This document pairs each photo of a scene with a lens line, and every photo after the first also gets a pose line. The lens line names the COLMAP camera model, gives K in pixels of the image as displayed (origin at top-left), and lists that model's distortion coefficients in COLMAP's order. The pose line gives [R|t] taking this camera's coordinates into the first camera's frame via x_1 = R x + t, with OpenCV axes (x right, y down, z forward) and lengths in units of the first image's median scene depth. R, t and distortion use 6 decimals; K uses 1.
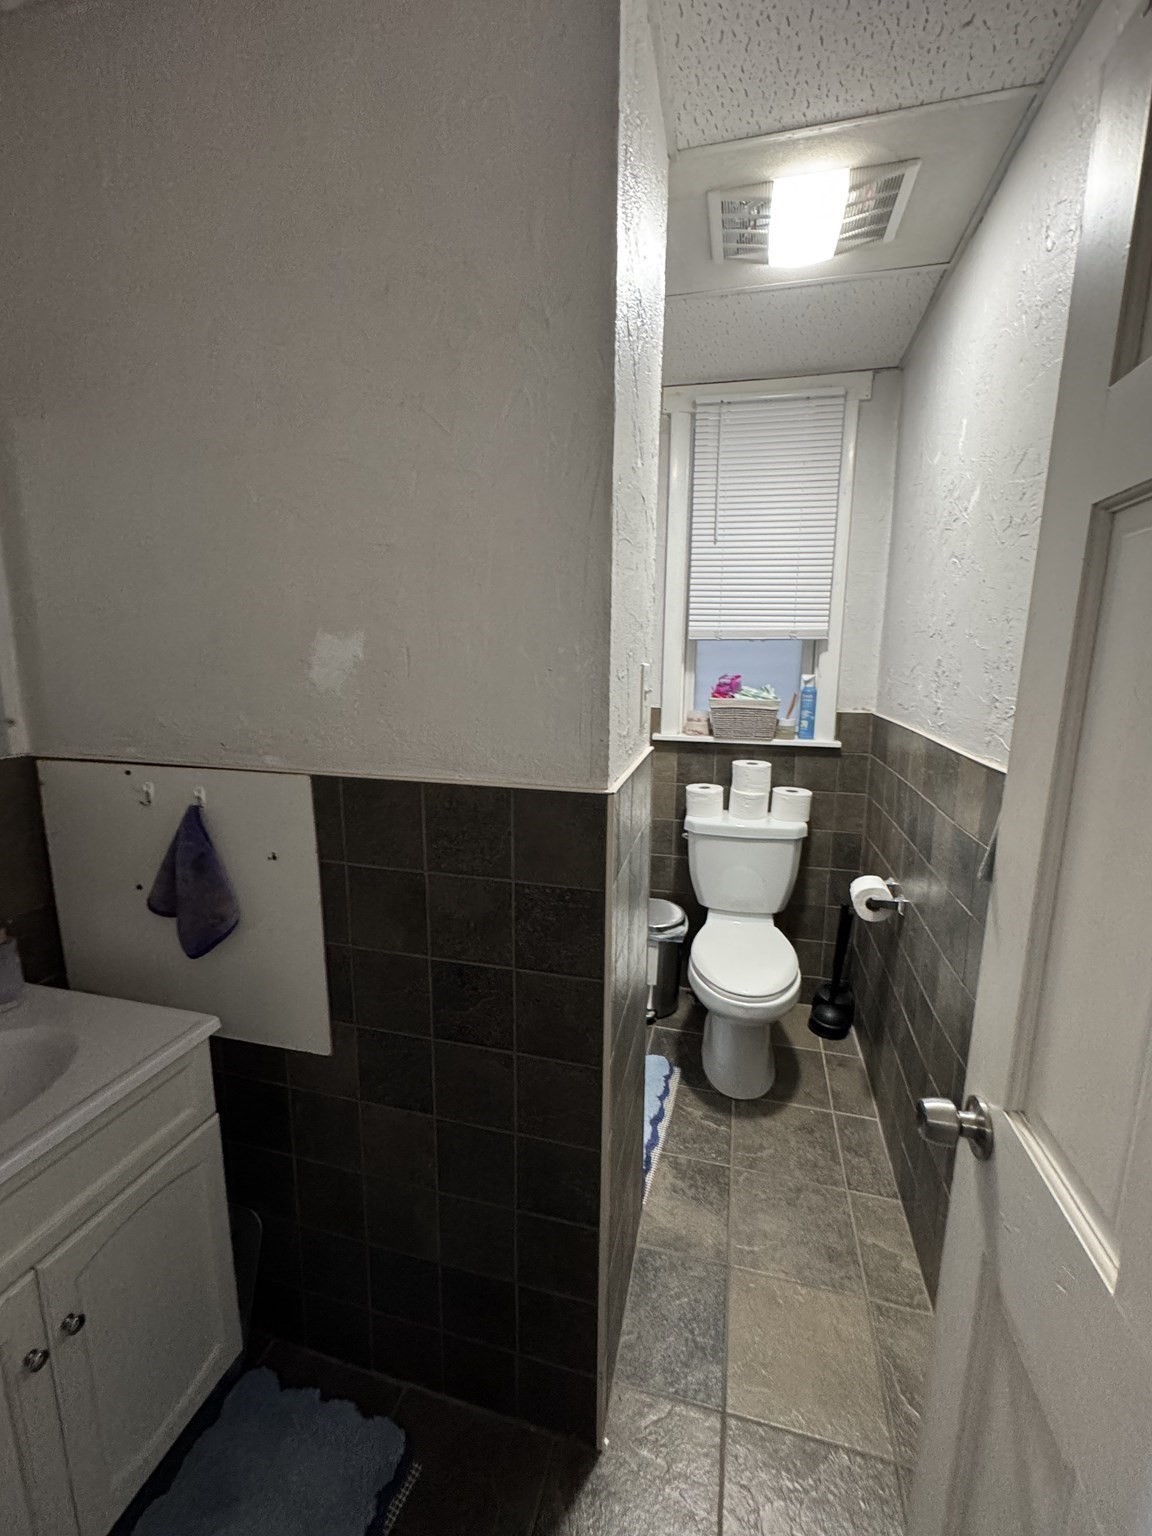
lens RADIAL K [[619.8, 0, 589.7], [0, 619.8, 764.1], [0, 0, 1]] dist [0.002961, 0.000816]
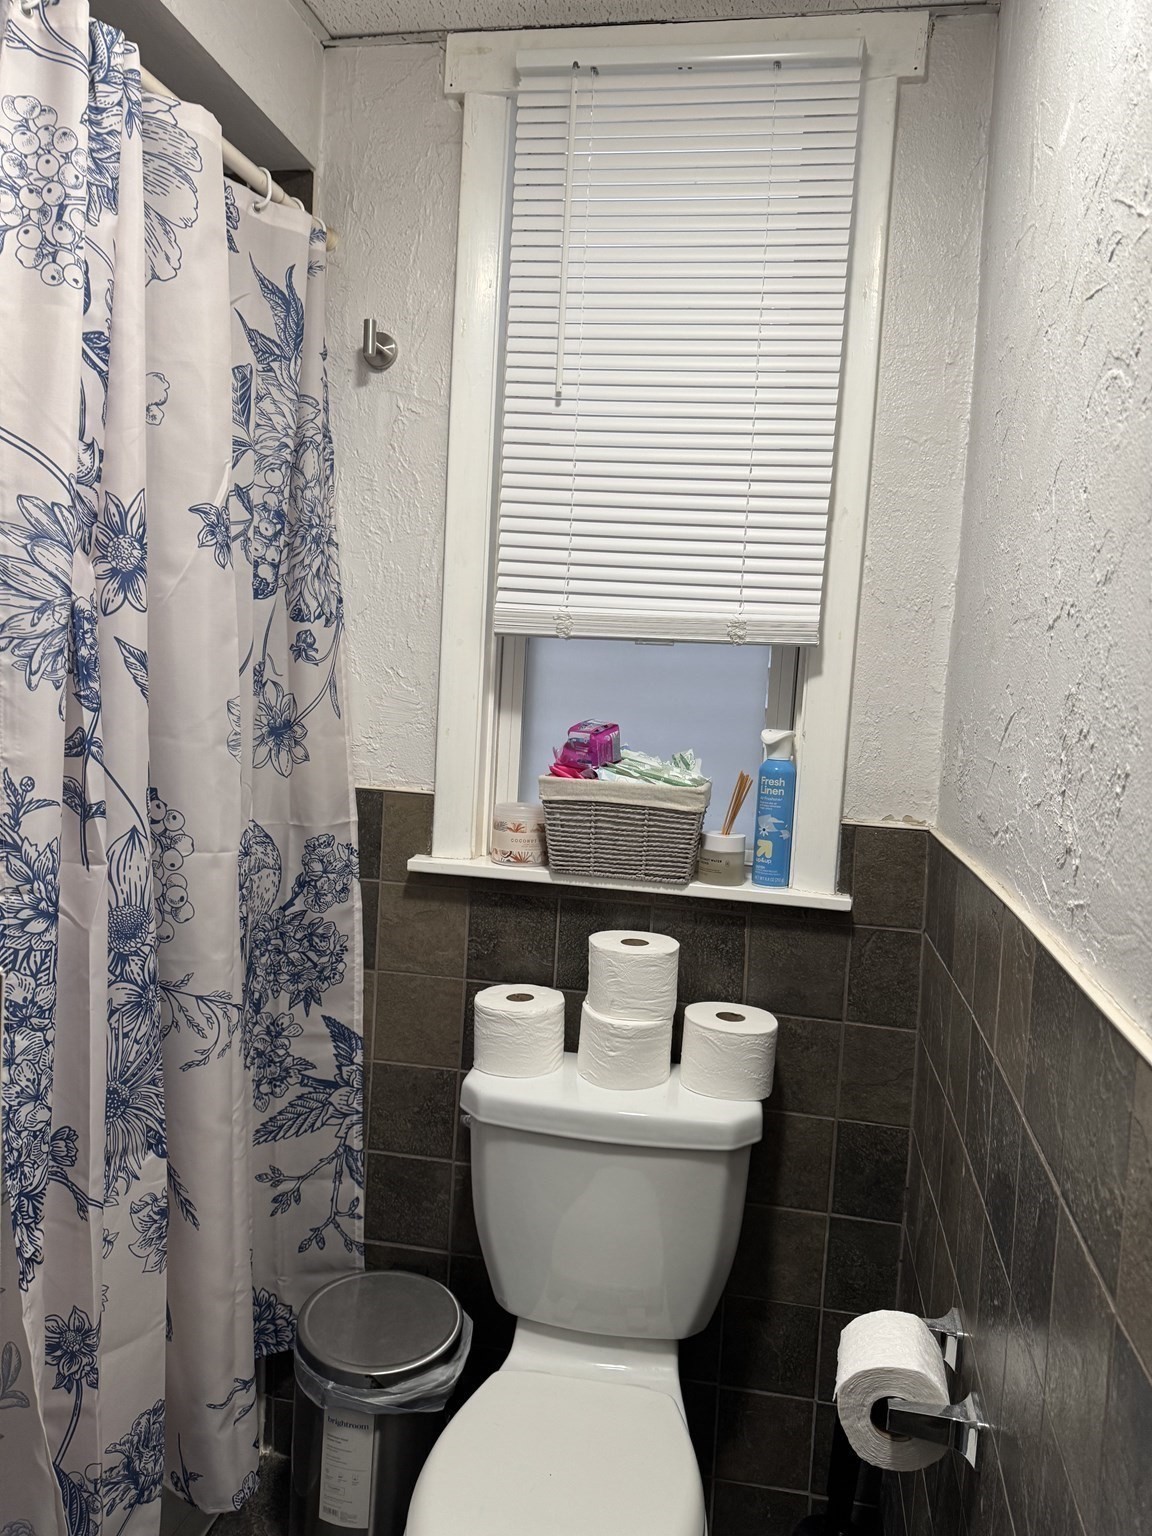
lens RADIAL K [[1085.7, 0, 565.1], [0, 1085.7, 774.3], [0, 0, 1]] dist [0.062859, -0.052092]
pose [[0.998029, 0.040037, 0.048326, 0.178493], [-0.035461, 0.995119, -0.092091, -0.042881], [-0.051777, 0.090196, 0.994577, 0.291596]]
